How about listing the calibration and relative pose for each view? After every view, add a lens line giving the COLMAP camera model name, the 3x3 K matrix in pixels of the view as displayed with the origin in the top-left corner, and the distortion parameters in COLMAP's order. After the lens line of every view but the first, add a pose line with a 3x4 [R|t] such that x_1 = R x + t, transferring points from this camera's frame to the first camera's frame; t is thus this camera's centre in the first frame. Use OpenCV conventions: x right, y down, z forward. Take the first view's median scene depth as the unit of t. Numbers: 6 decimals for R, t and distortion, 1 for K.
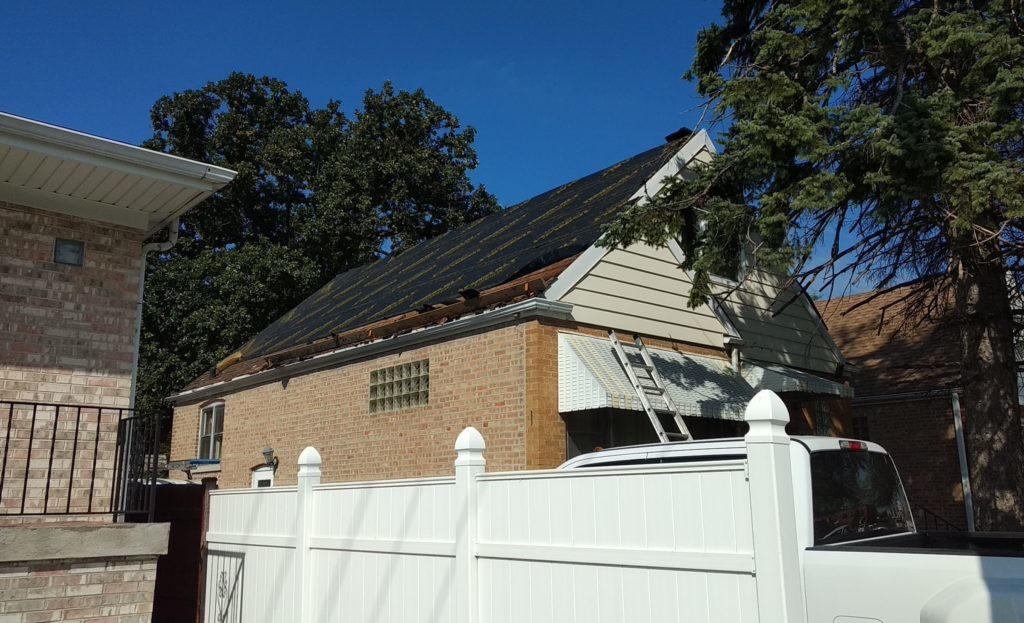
lens RADIAL K [[873.9, 0, 512.0], [0, 873.9, 311.5], [0, 0, 1]] dist [0.098217, 0.011601]
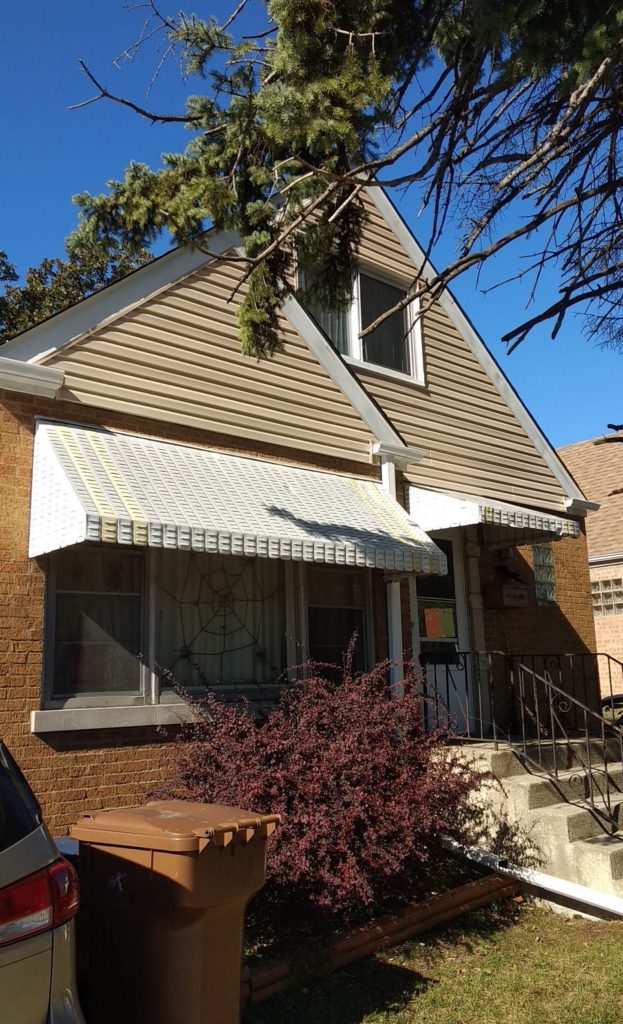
lens RADIAL K [[873.9, 0, 311.5], [0, 873.9, 512.0], [0, 0, 1]] dist [0.098217, 0.011601]
pose [[0.999544, -0.027779, 0.011856, 0.314293], [0.027643, 0.999553, 0.011426, 0.116486], [-0.012168, -0.011093, 0.999864, 0.592366]]
